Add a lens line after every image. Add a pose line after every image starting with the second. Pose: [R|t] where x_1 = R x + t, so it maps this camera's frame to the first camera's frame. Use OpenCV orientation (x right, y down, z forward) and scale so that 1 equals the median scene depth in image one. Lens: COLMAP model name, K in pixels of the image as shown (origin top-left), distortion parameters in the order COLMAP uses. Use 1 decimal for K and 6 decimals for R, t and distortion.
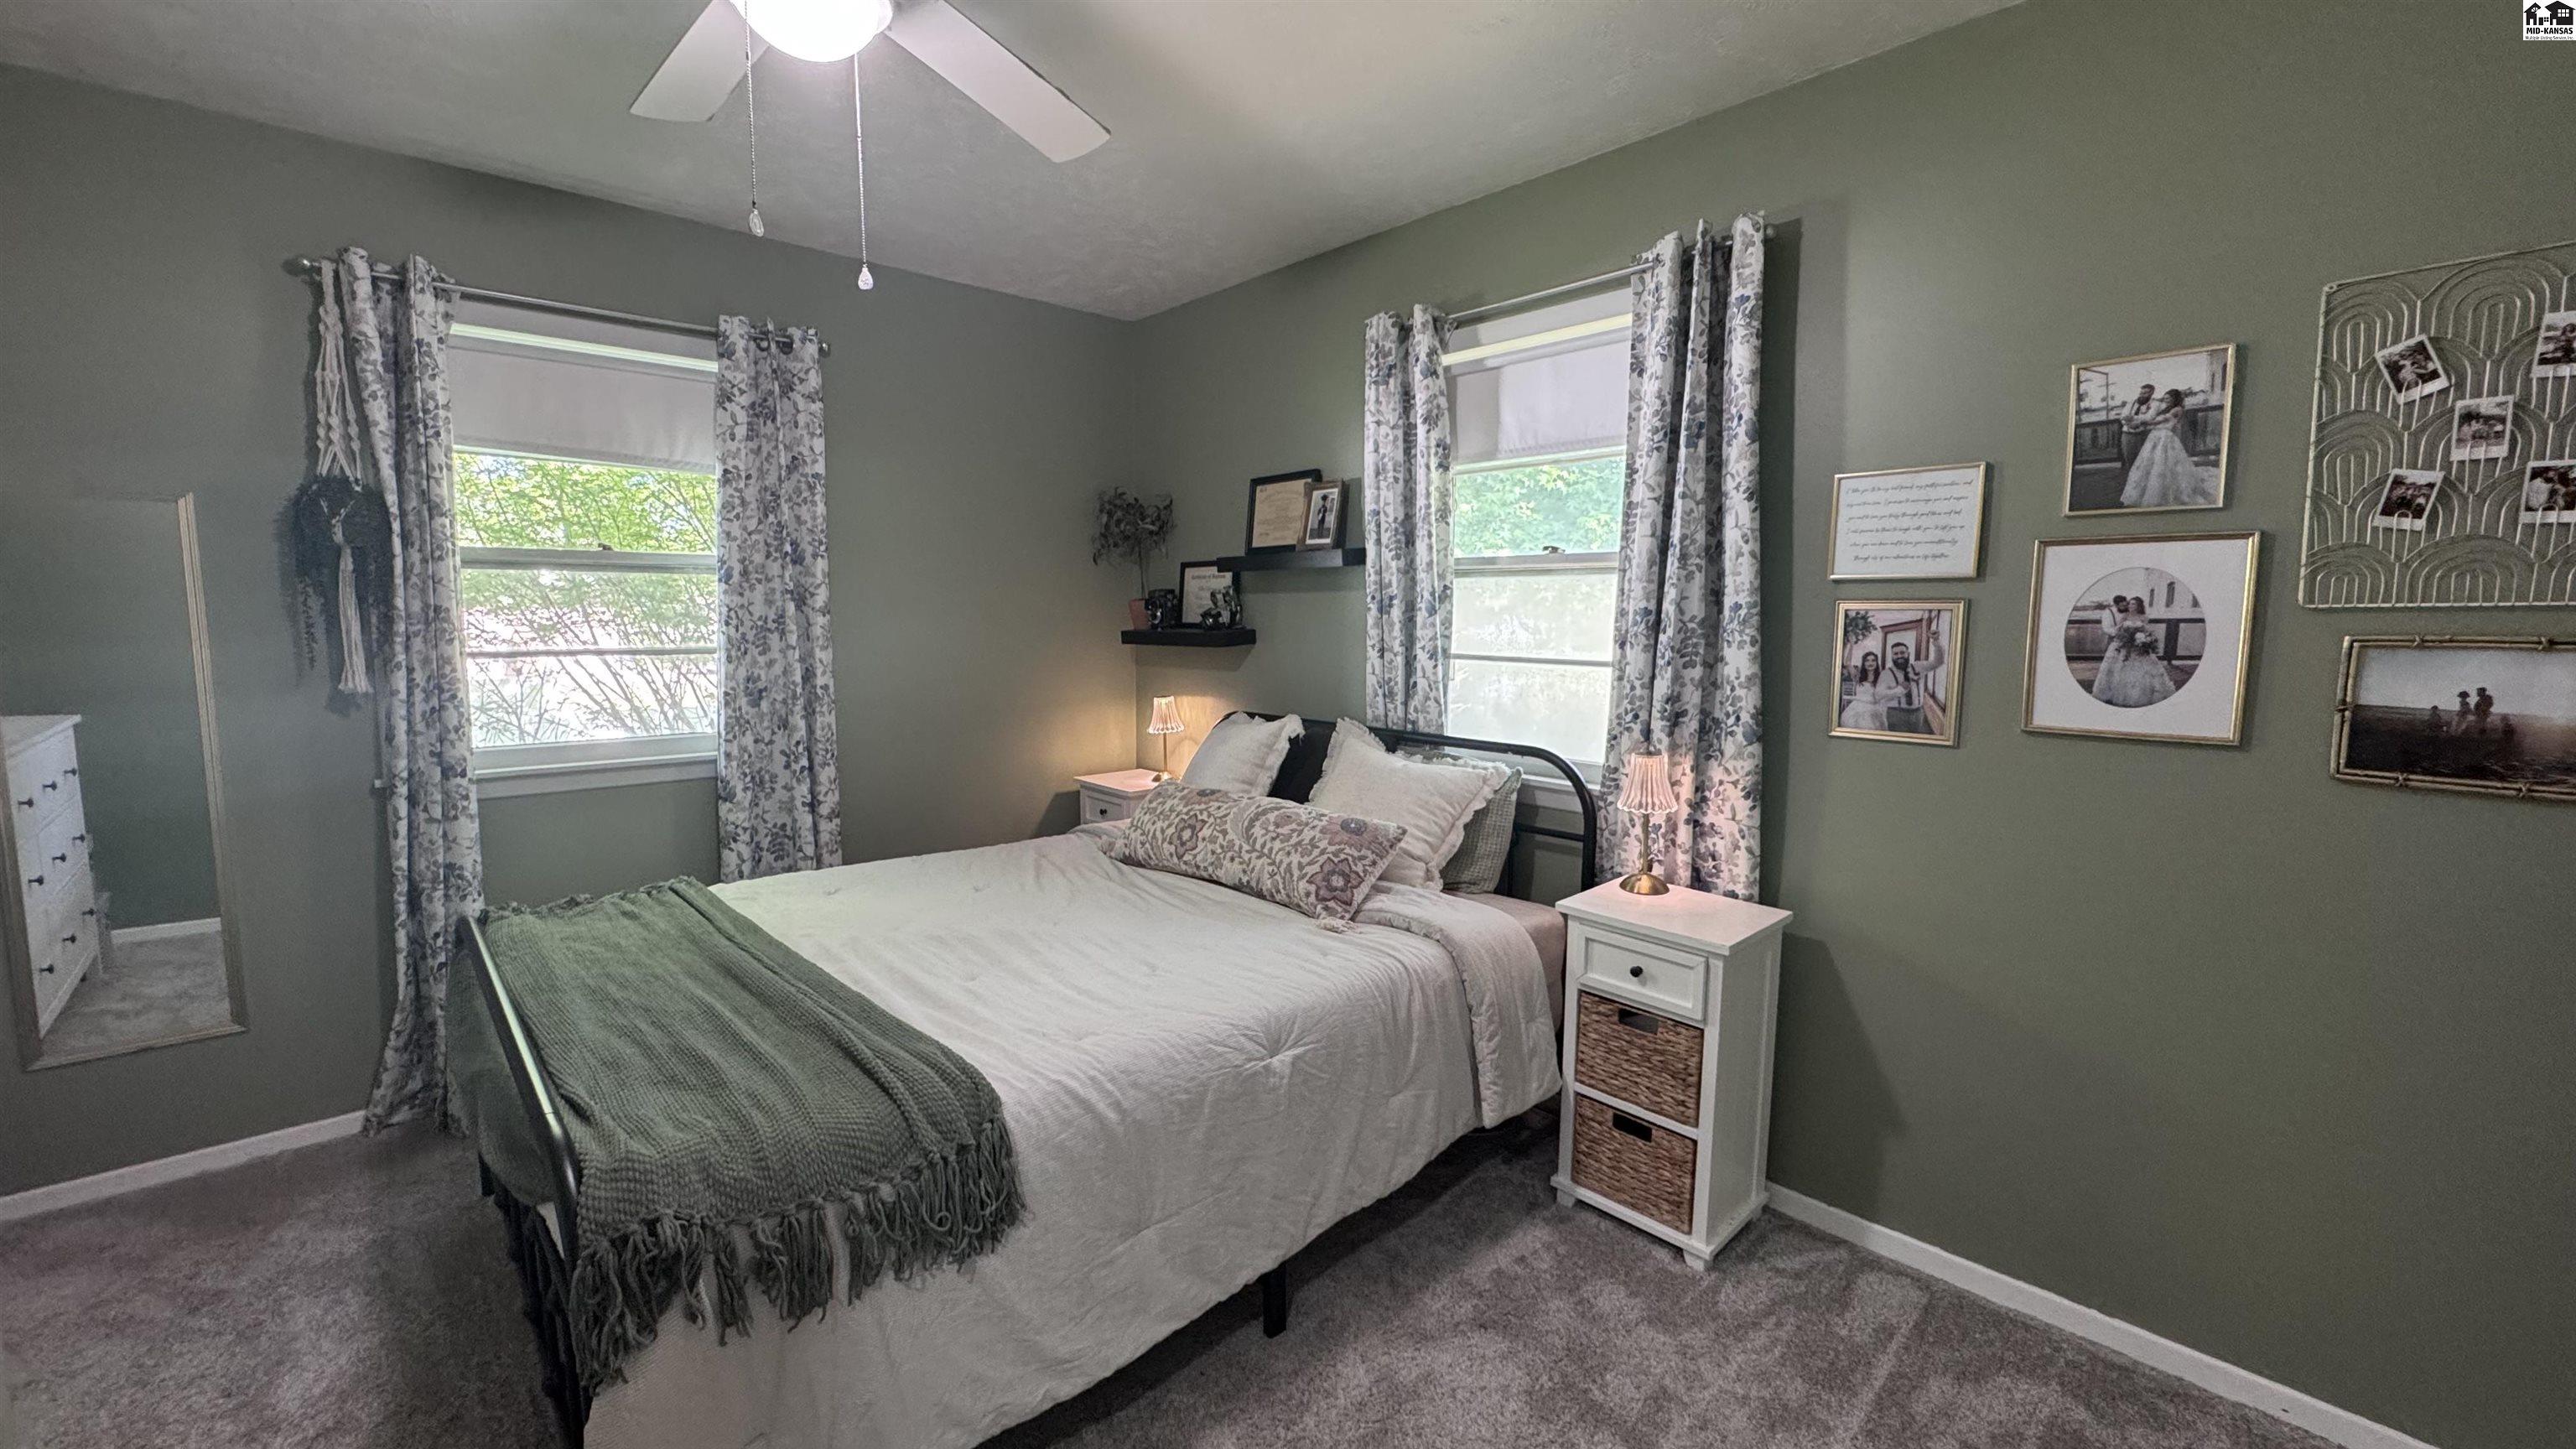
lens RADIAL K [[1032.1, 0, 1285.0], [0, 1032.1, 717.8], [0, 0, 1]] dist [-0.001435, 0.000287]
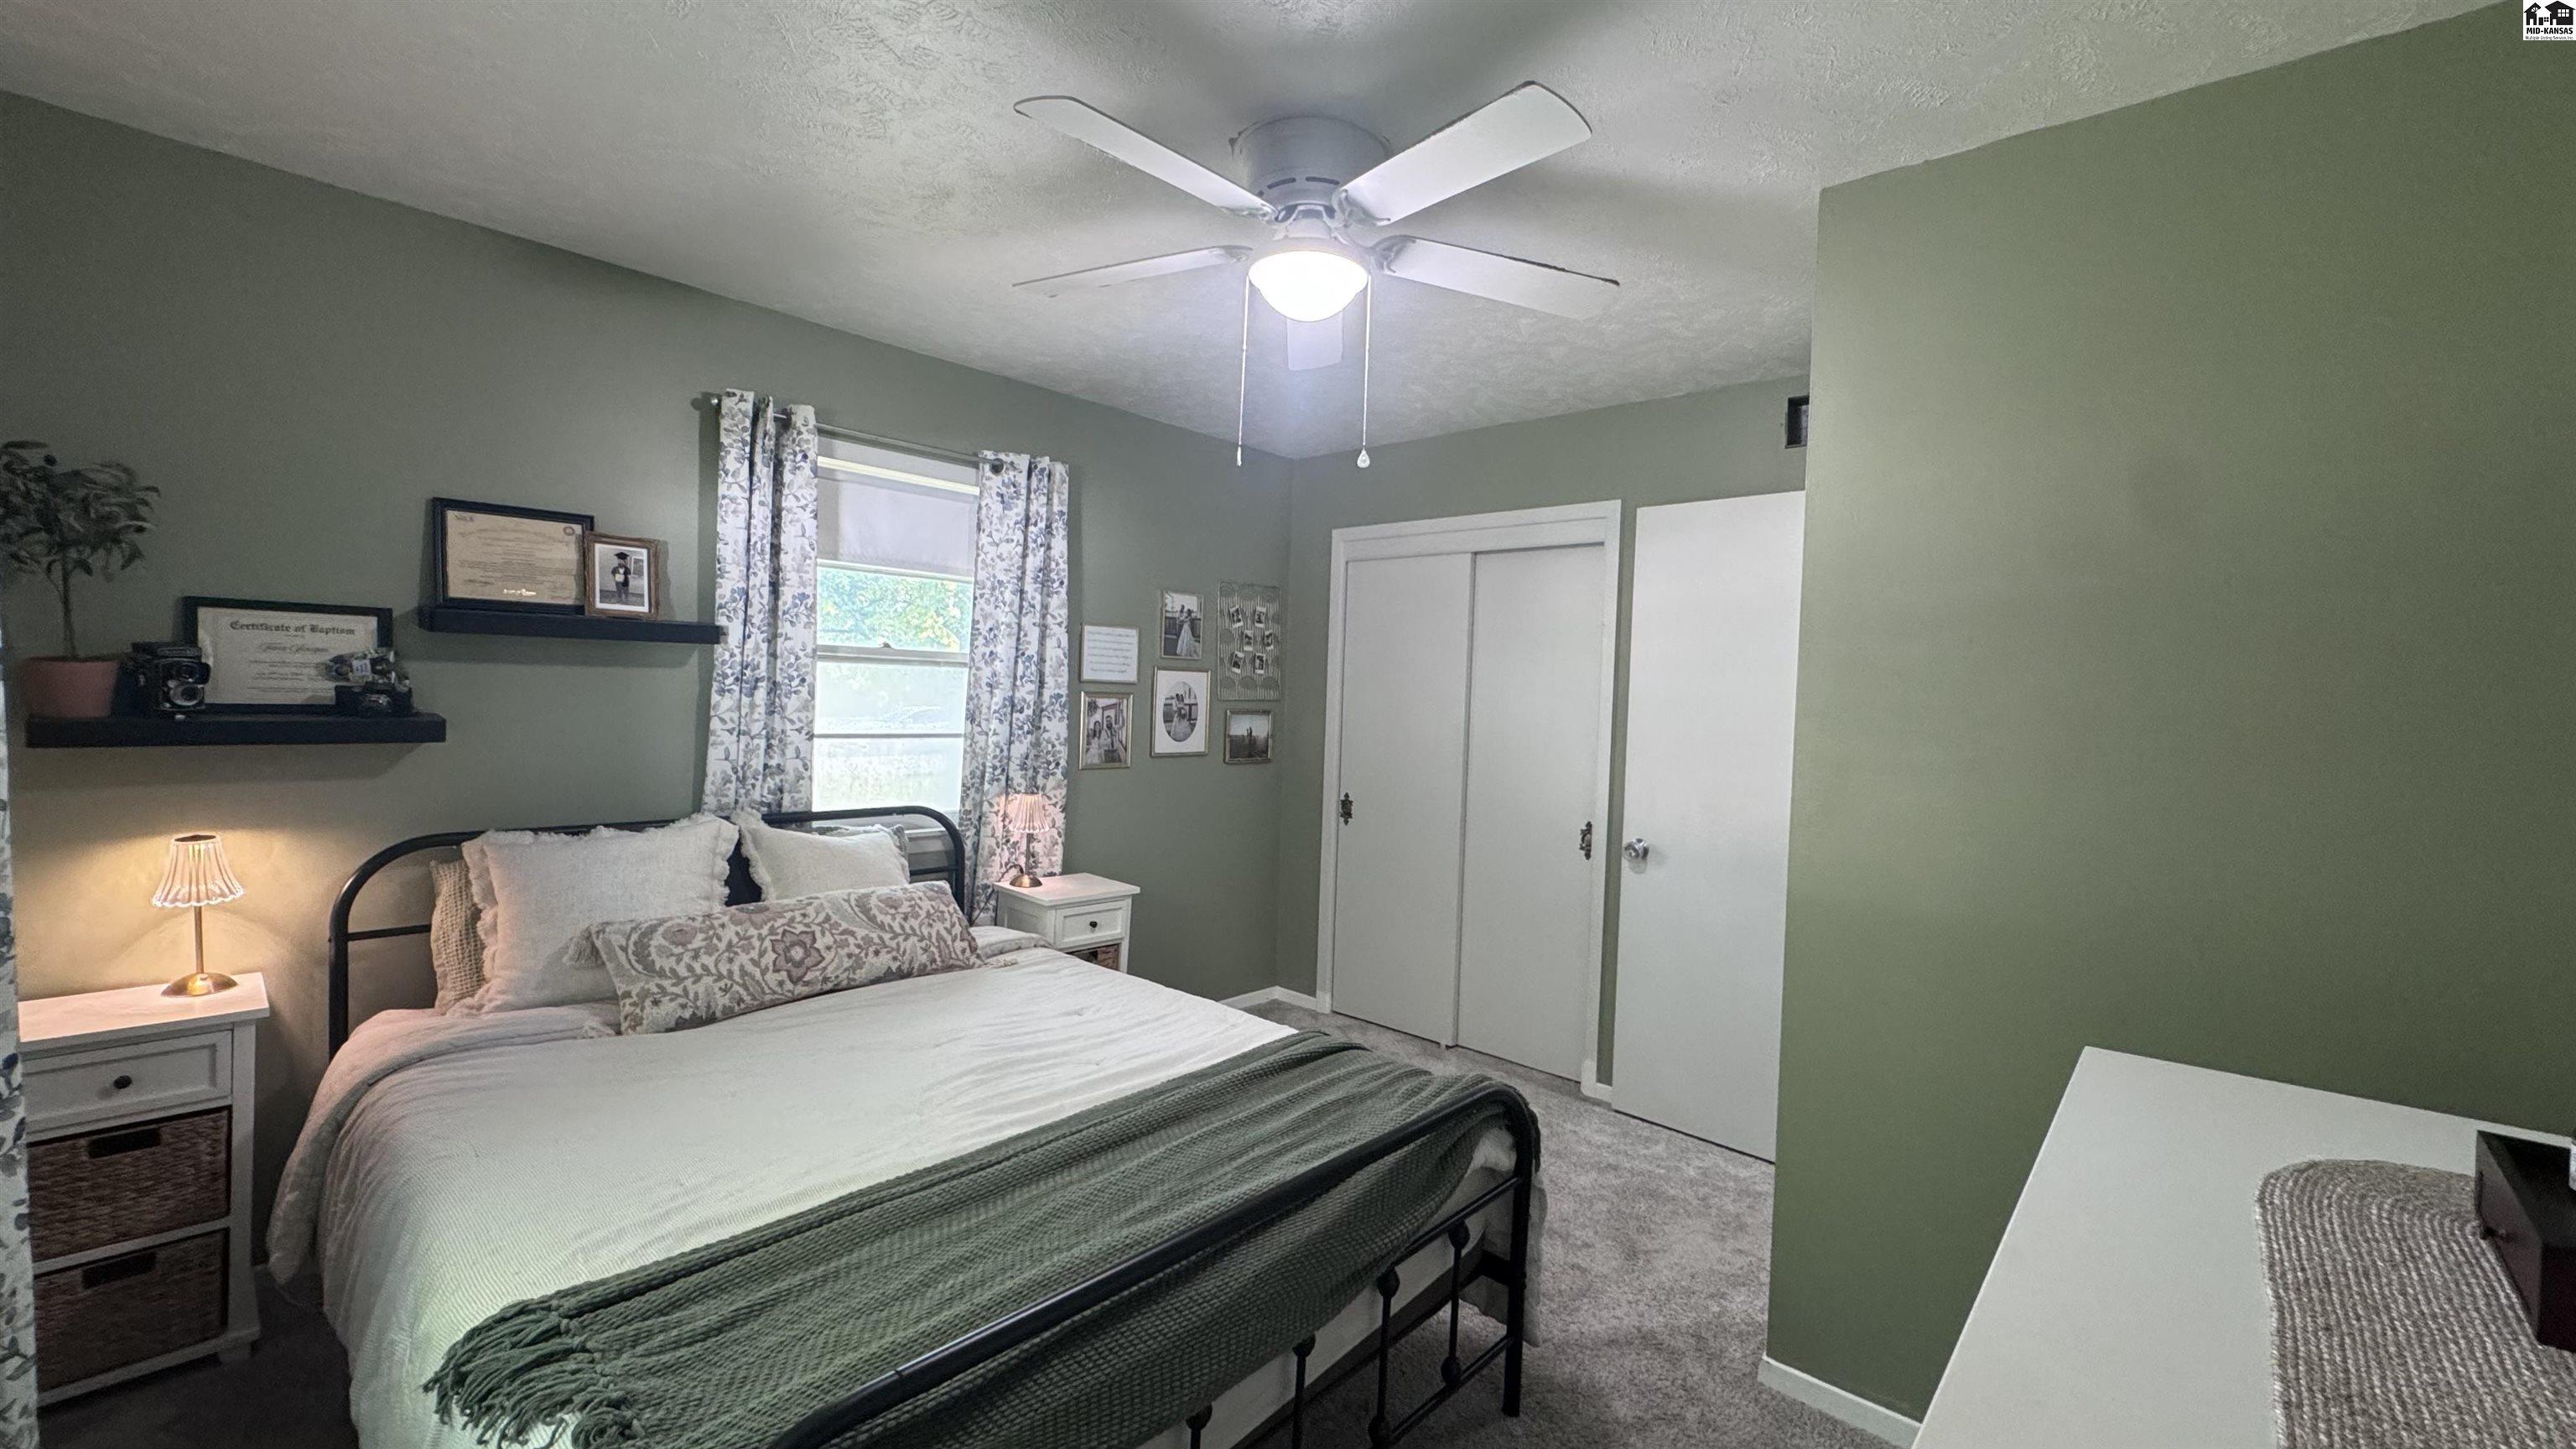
lens RADIAL K [[1032.1, 0, 1285.0], [0, 1032.1, 717.8], [0, 0, 1]] dist [-0.001435, 0.000287]
pose [[-0.099317, -0.034310, 0.994464, -1.102713], [0.067462, 0.996874, 0.041131, -0.104255], [-0.992766, 0.071174, -0.096692, 0.721101]]
